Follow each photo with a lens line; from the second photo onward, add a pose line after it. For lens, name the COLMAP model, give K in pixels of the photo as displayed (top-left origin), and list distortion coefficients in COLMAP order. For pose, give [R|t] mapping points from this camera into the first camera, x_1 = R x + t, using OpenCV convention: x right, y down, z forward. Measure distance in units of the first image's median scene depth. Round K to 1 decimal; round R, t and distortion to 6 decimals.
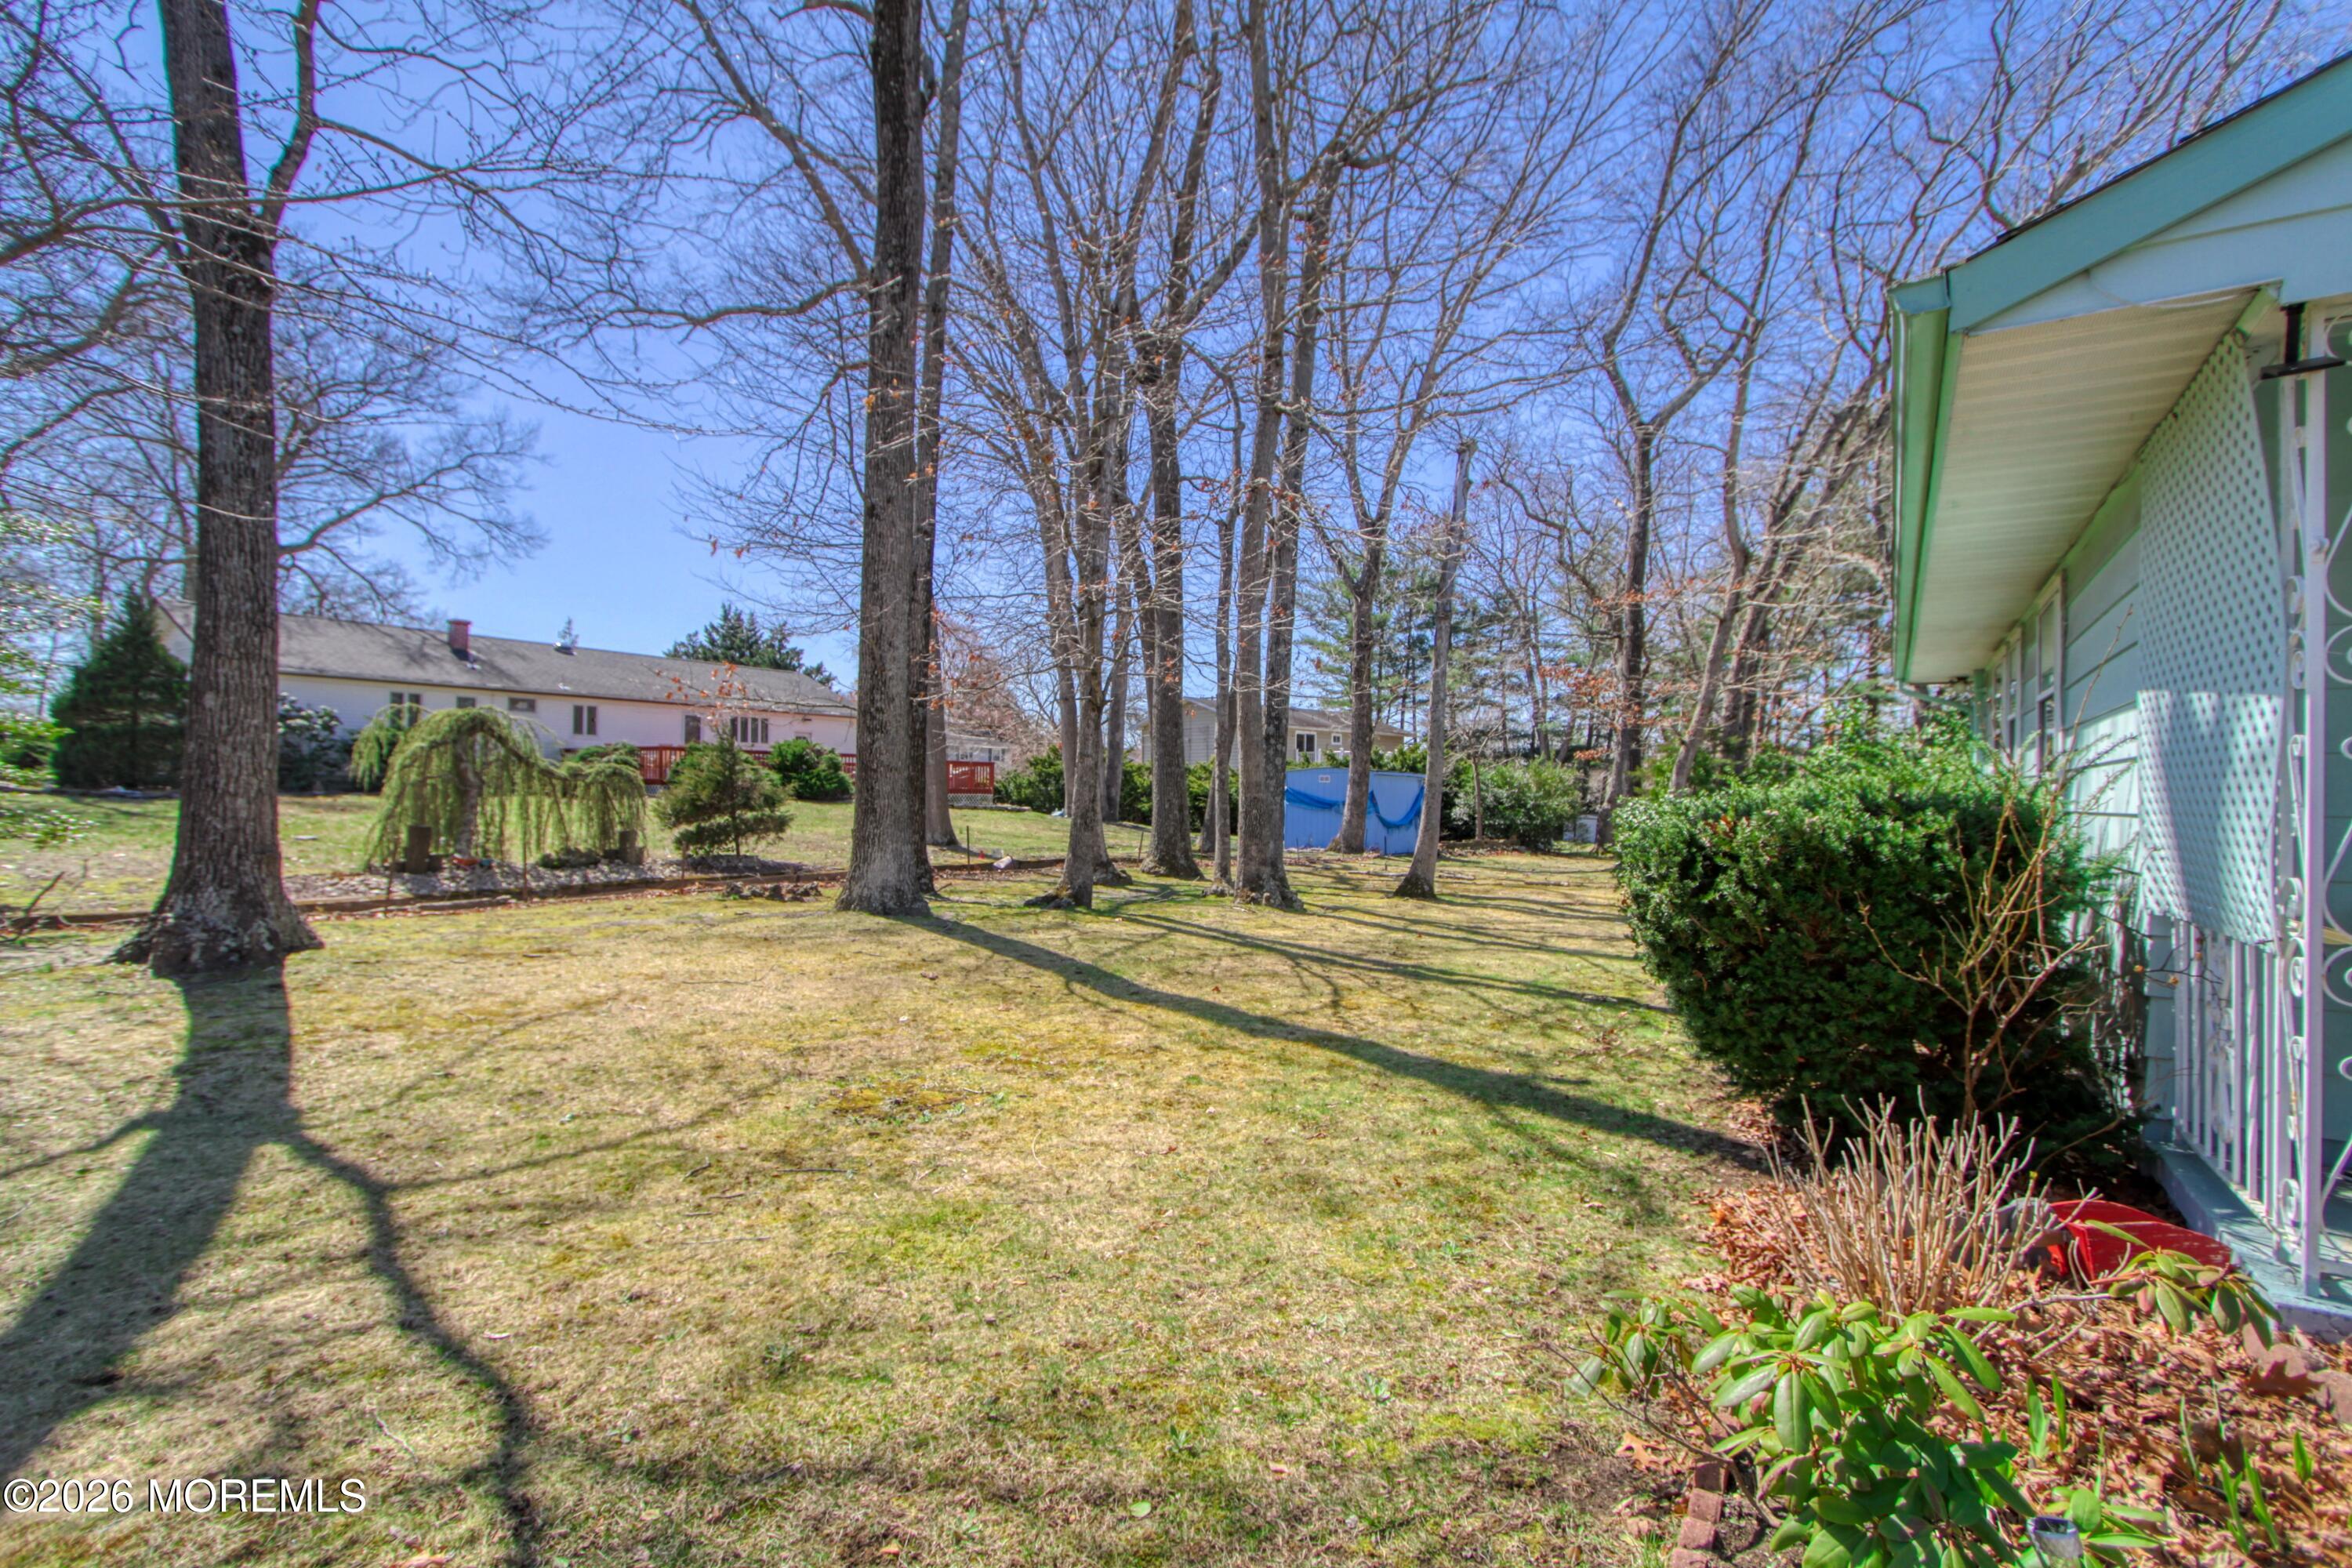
lens RADIAL K [[1106.3, 0, 1179.1], [0, 1106.3, 789.6], [0, 0, 1]] dist [-0.013749, 0.000119]
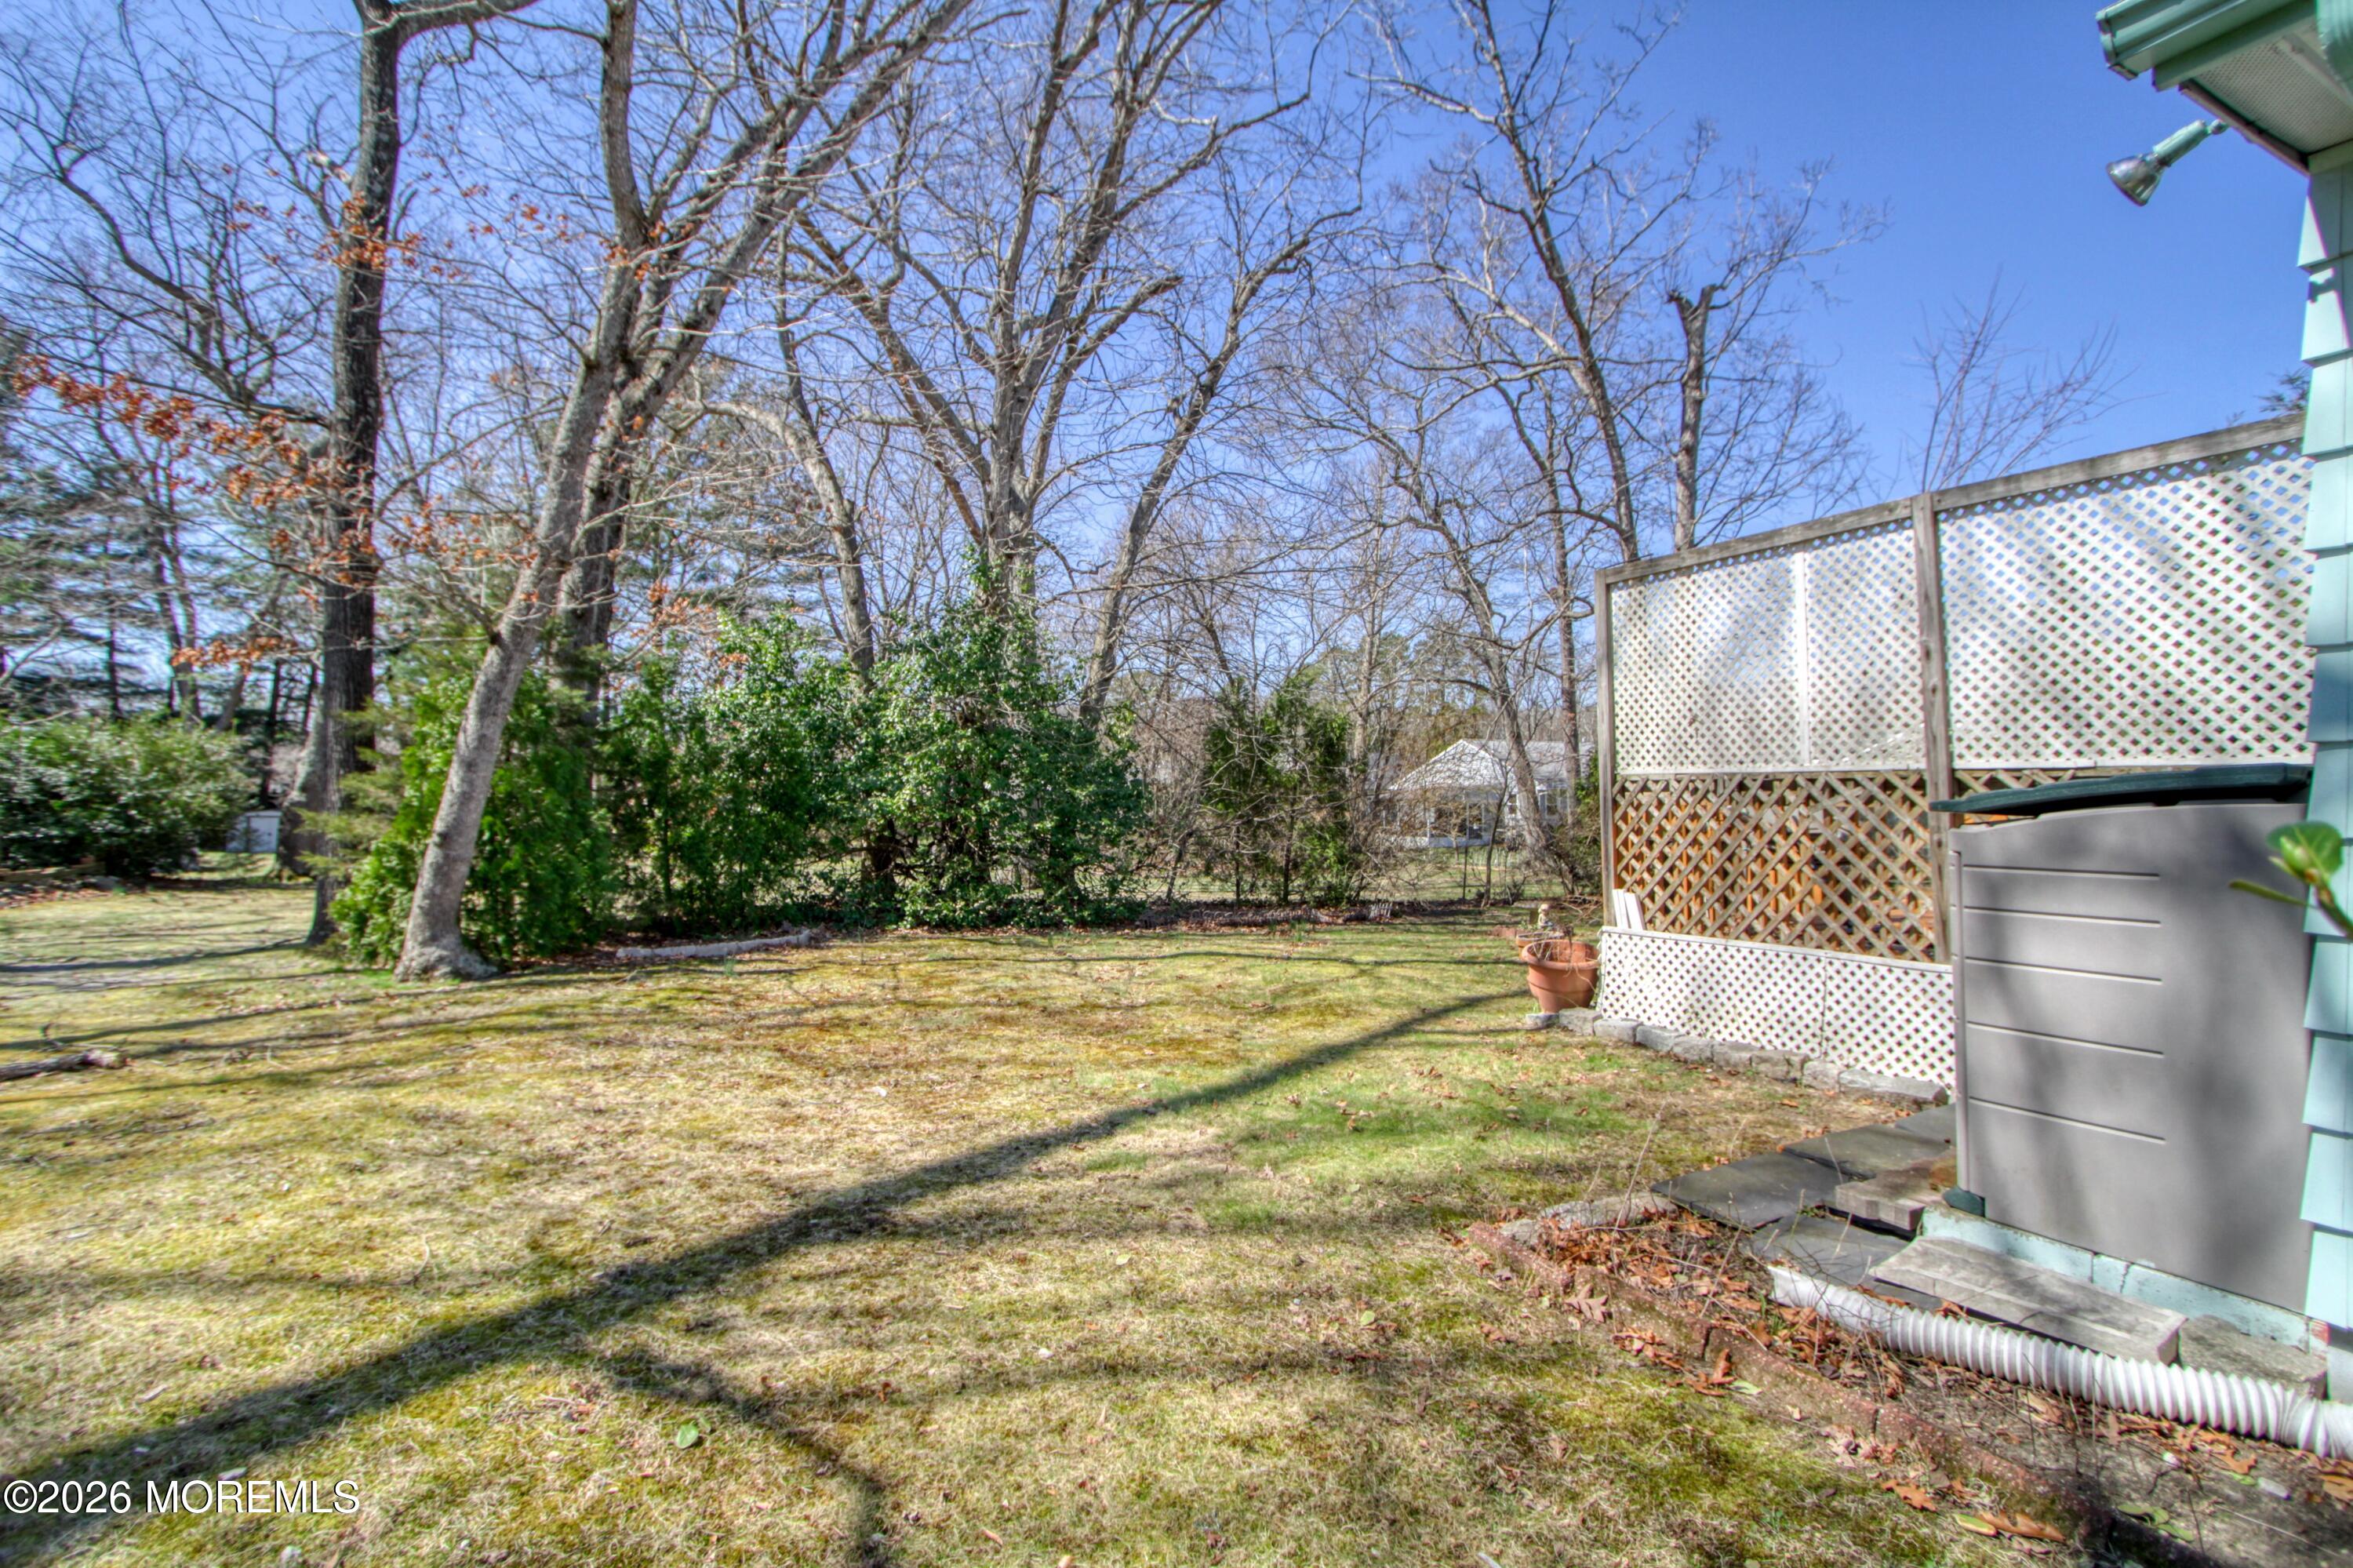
lens RADIAL K [[1106.8, 0, 1181.6], [0, 1106.8, 777.5], [0, 0, 1]] dist [-0.013749, 0.000119]
pose [[0.504742, -0.003568, 0.863263, 0.071306], [0.003275, 0.999992, 0.002219, 0.002806], [-0.863264, 0.001707, 0.504750, 0.175882]]
